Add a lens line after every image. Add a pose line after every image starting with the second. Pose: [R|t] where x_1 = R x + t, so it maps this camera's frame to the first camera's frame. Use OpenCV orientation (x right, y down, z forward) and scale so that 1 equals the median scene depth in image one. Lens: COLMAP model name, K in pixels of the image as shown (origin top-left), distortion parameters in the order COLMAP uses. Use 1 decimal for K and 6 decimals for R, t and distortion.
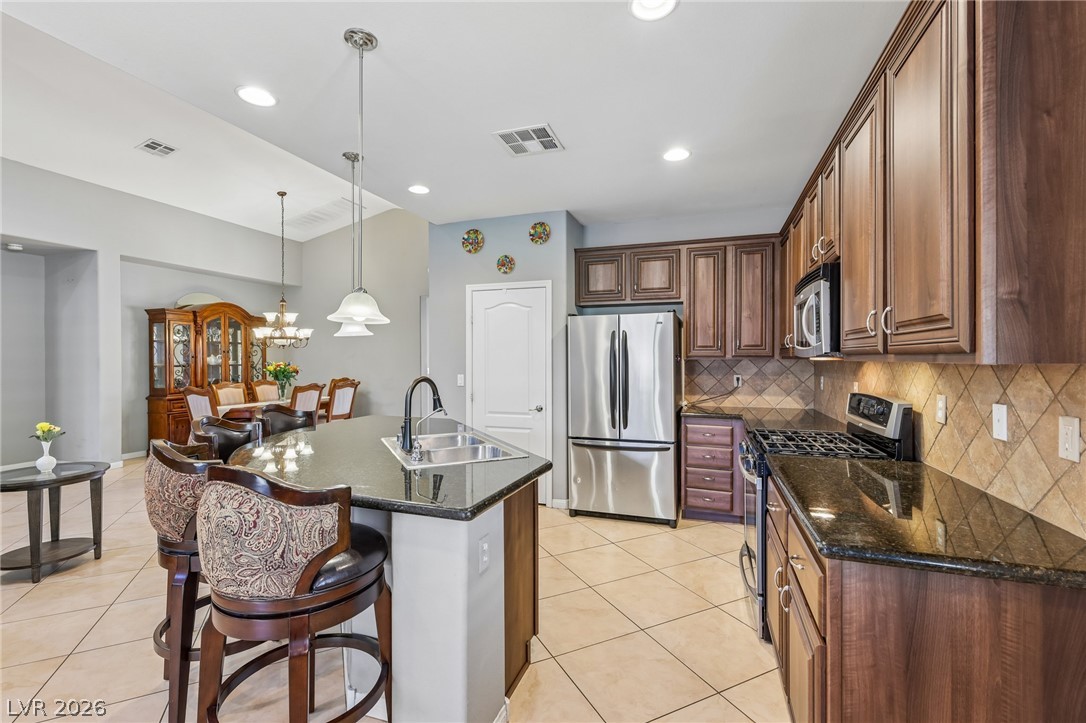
lens RADIAL K [[476.7, 0, 540.5], [0, 476.7, 360.2], [0, 0, 1]] dist [0.001730, -0.000483]
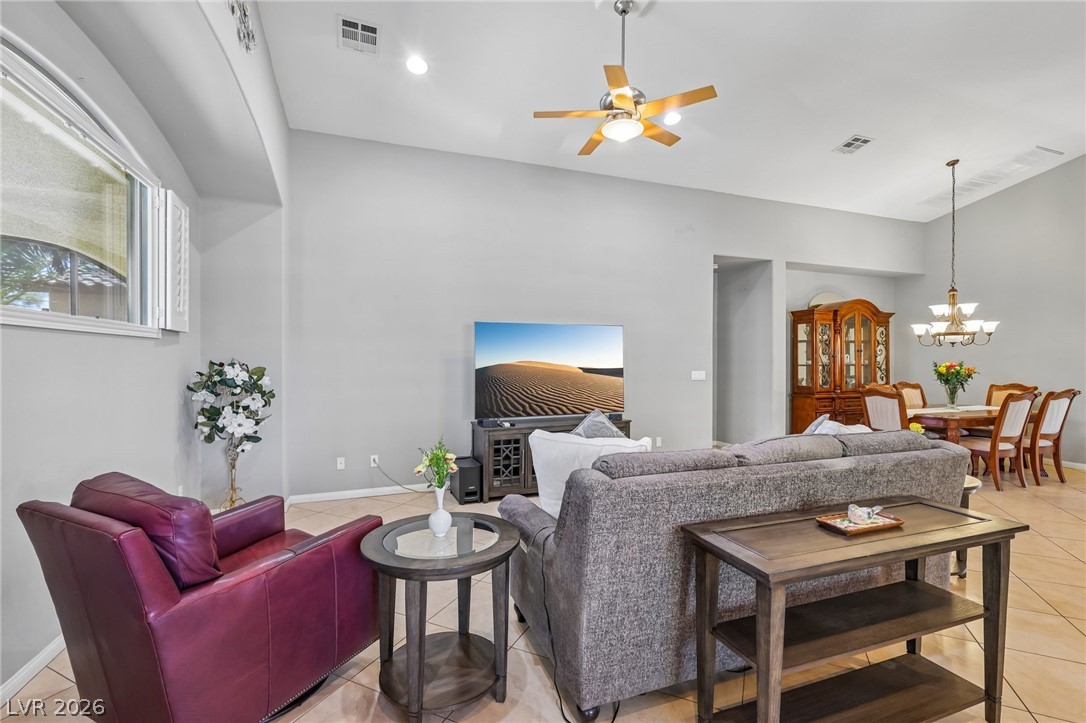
lens RADIAL K [[476.7, 0, 542.5], [0, 476.7, 359.1], [0, 0, 1]] dist [0.001730, -0.000483]
pose [[0.630620, 0.006475, -0.776064, -0.547201], [-0.006631, 0.999974, 0.002955, 0.000128], [0.776063, 0.003282, 0.630647, -0.145460]]
